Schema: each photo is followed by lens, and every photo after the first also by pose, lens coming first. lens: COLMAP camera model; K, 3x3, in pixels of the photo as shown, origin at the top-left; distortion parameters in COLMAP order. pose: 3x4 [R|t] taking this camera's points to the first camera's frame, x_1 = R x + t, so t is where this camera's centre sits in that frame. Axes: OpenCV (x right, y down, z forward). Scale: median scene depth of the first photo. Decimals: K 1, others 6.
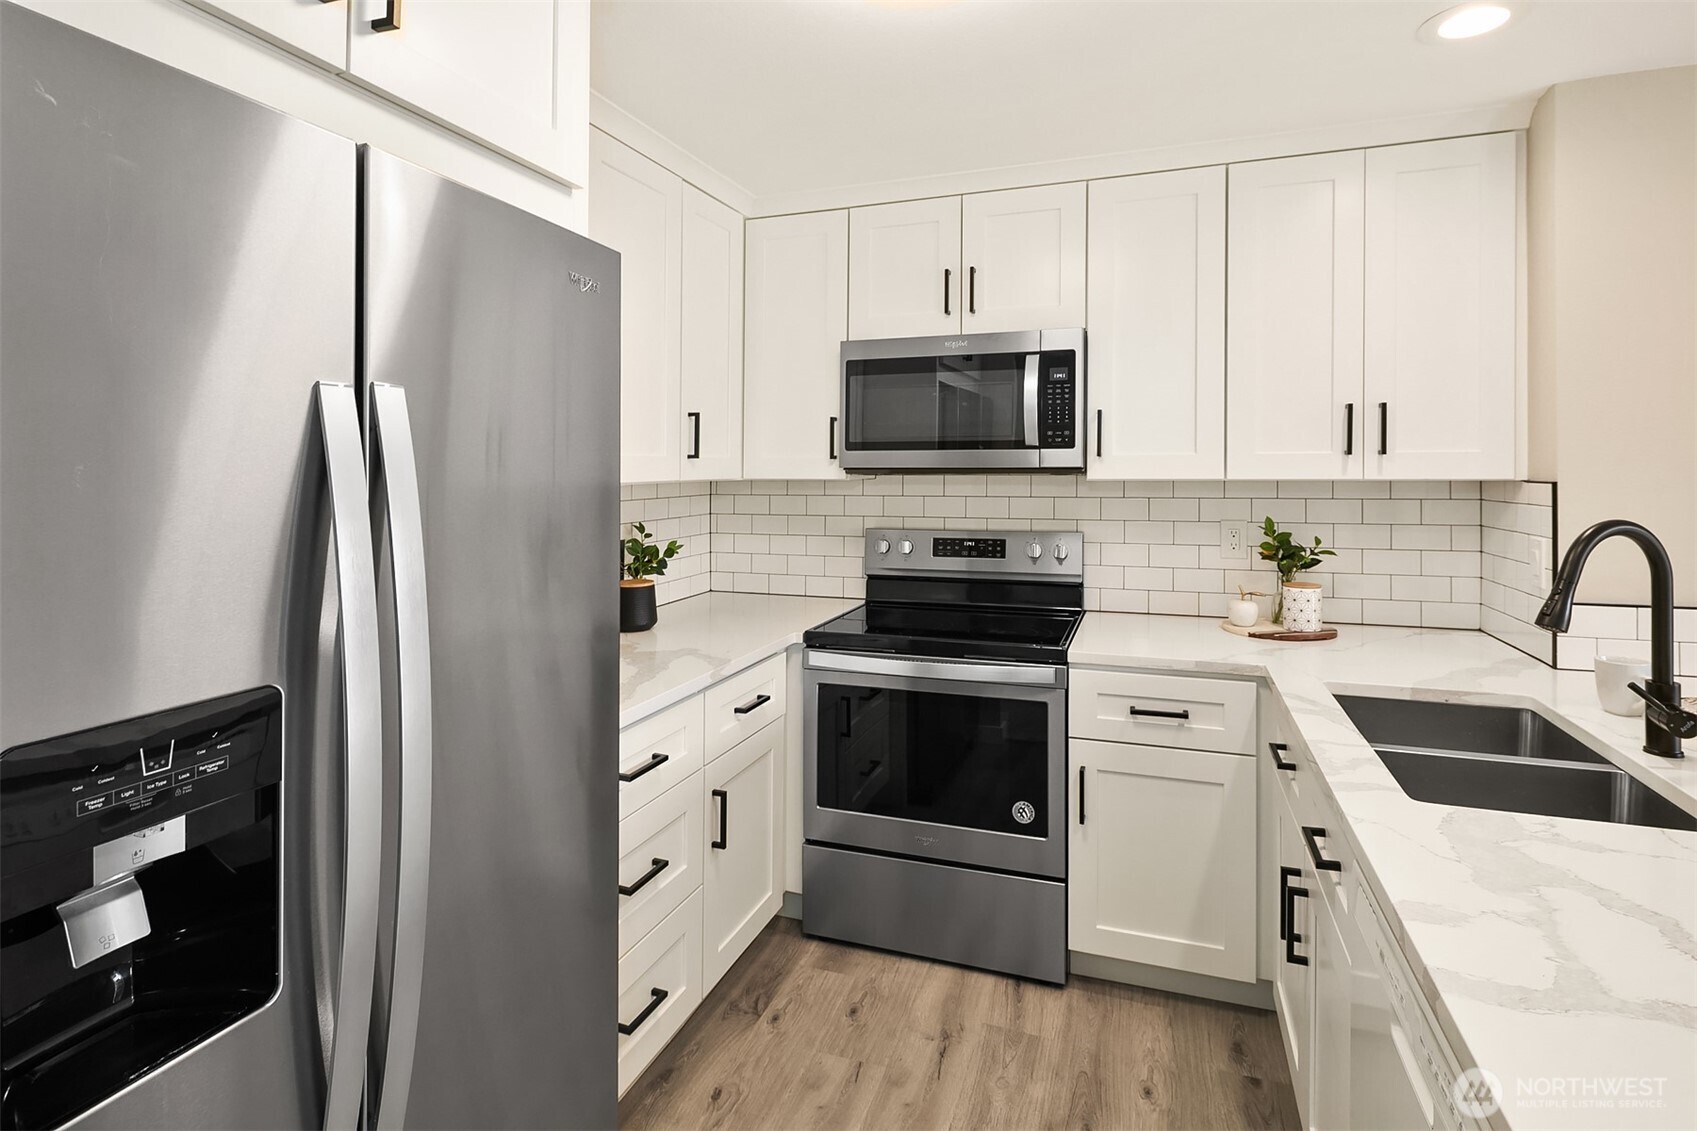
lens RADIAL K [[836.5, 0, 856.7], [0, 836.5, 449.7], [0, 0, 1]] dist [0.000972, -0.001232]
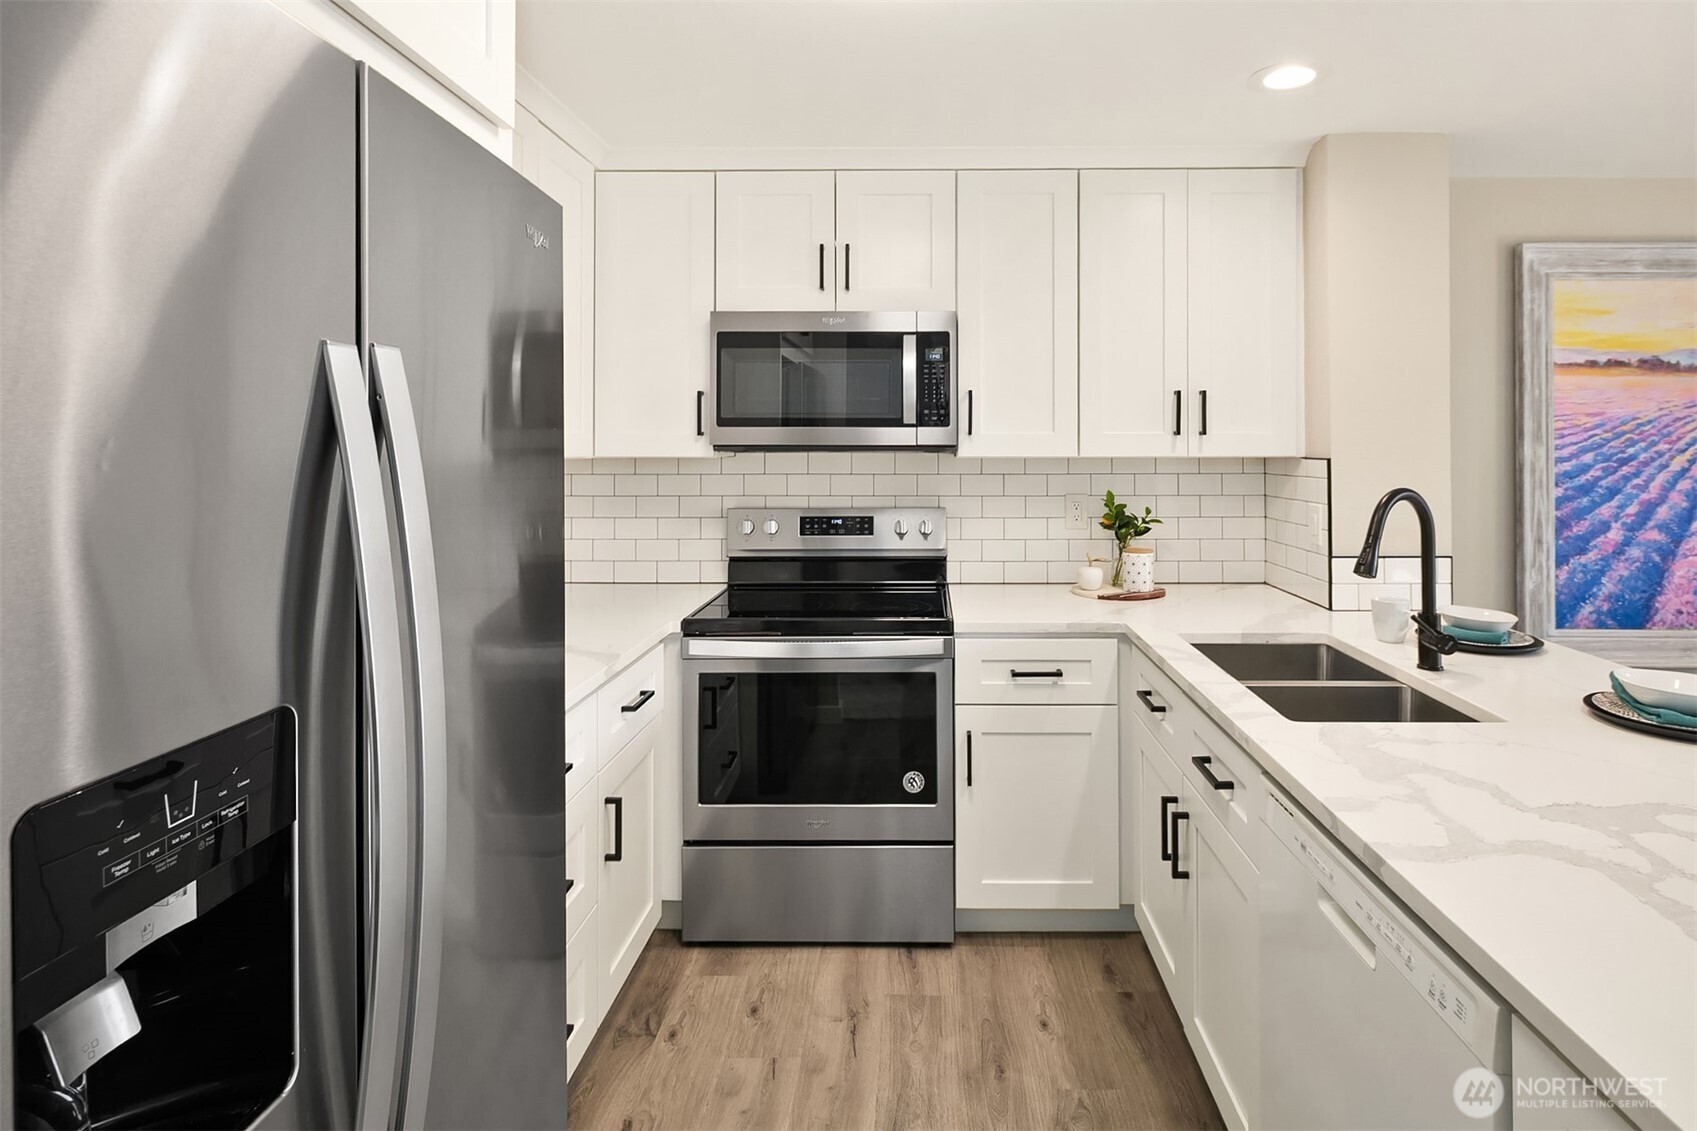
lens RADIAL K [[894.4, 0, 849.1], [0, 894.4, 421.9], [0, 0, 1]] dist [0.003114, -0.002061]
pose [[0.944867, 0.011746, 0.327244, -0.238626], [-0.010233, 0.999928, -0.006346, 0.000422], [-0.327295, 0.002647, 0.944919, -0.009521]]
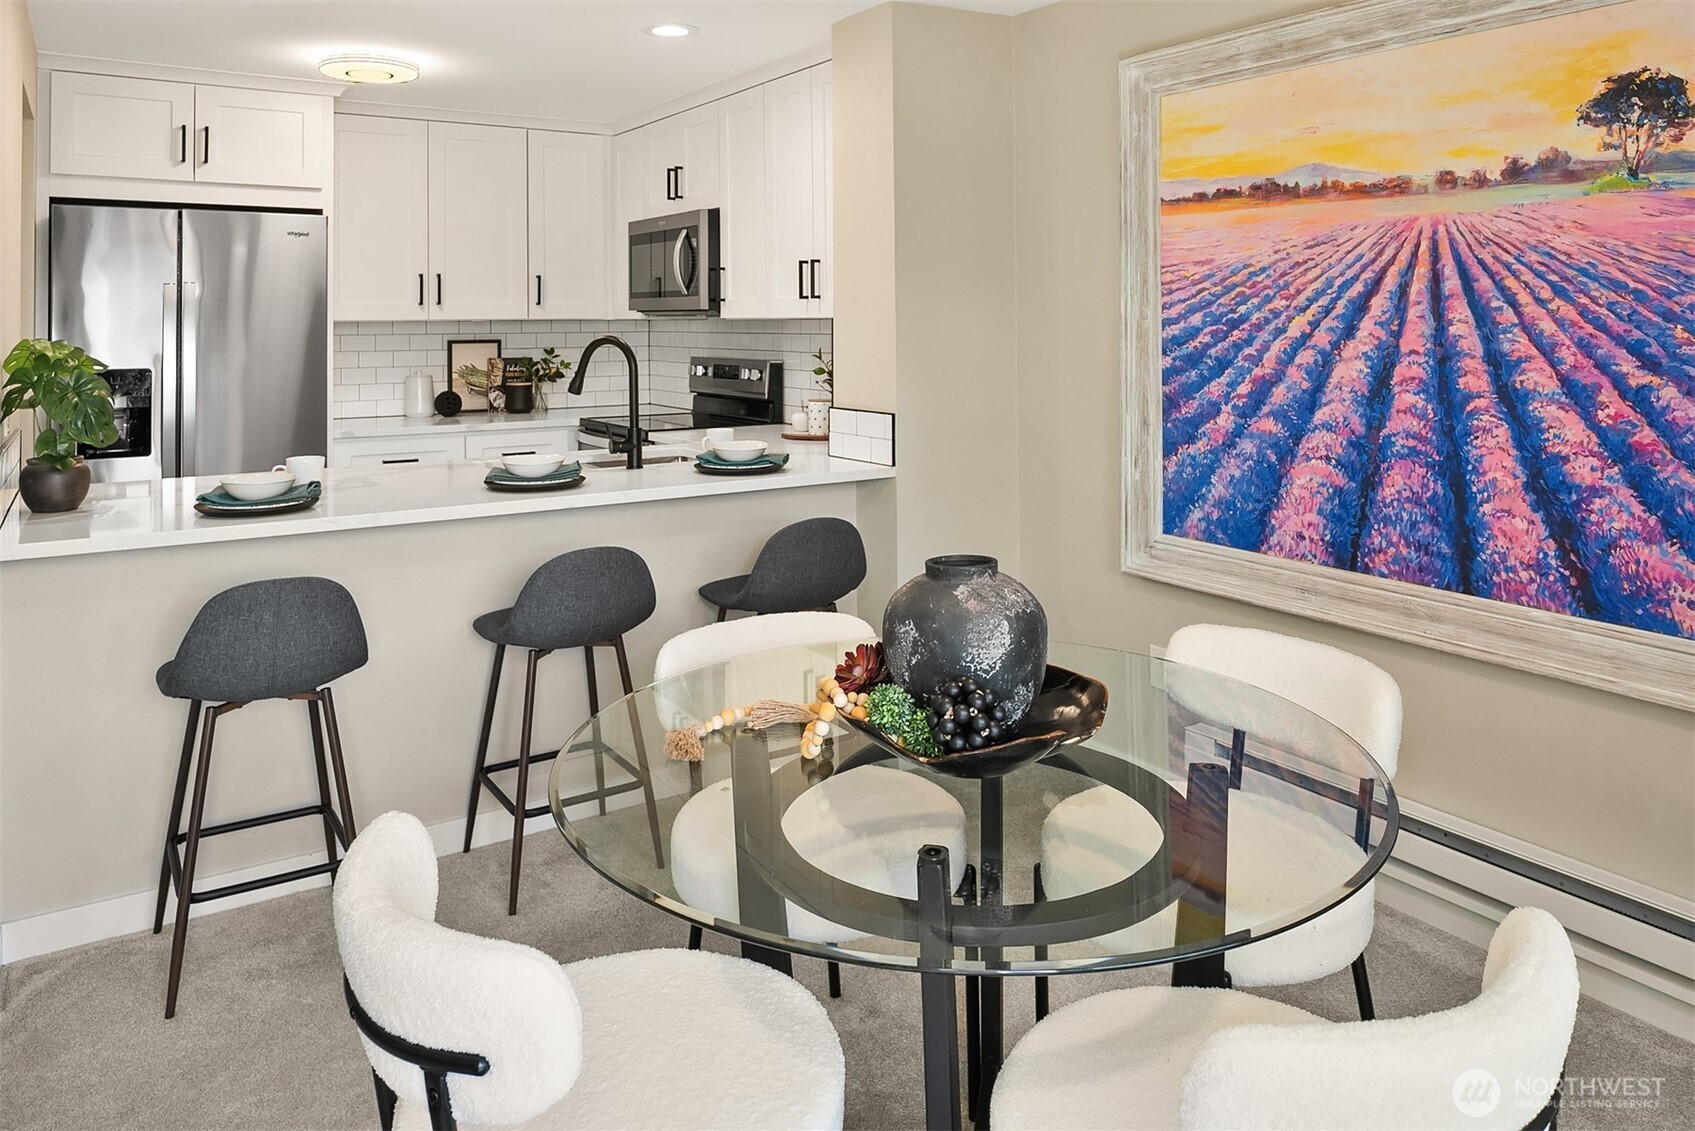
lens RADIAL K [[1171.7, 0, 860.6], [0, 1171.7, 299.3], [0, 0, 1]] dist [-0.005164, 0.003581]
pose [[0.800422, -0.004920, -0.599416, 1.804467], [0.000741, 0.999974, -0.007219, 0.021525], [0.599436, 0.005334, 0.800405, -0.436587]]
